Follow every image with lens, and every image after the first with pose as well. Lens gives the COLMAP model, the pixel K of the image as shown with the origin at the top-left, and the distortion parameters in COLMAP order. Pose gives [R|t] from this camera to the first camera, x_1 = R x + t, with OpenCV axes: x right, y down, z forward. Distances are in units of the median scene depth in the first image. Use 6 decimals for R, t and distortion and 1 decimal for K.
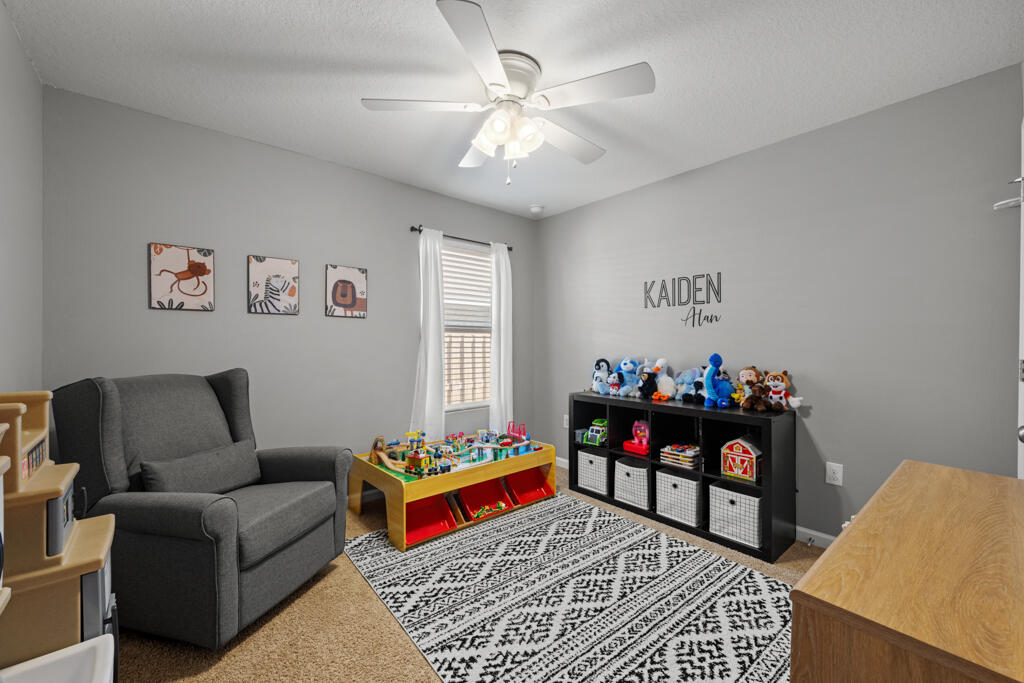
lens RADIAL K [[407.1, 0, 516.8], [0, 407.1, 342.9], [0, 0, 1]] dist [0.002109, -0.001594]
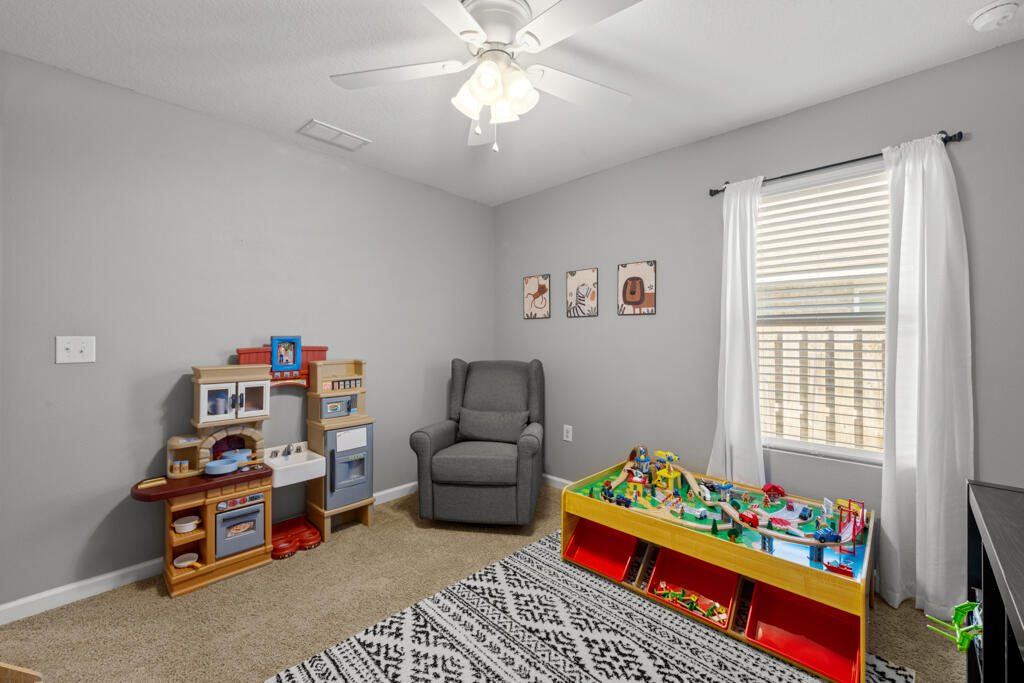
lens RADIAL K [[407.1, 0, 516.8], [0, 407.1, 342.9], [0, 0, 1]] dist [0.002109, -0.001594]
pose [[0.096681, 0.009990, -0.995265, 0.591931], [-0.002847, 0.999948, 0.009760, -0.006553], [0.995311, 0.001890, 0.096705, 0.721401]]
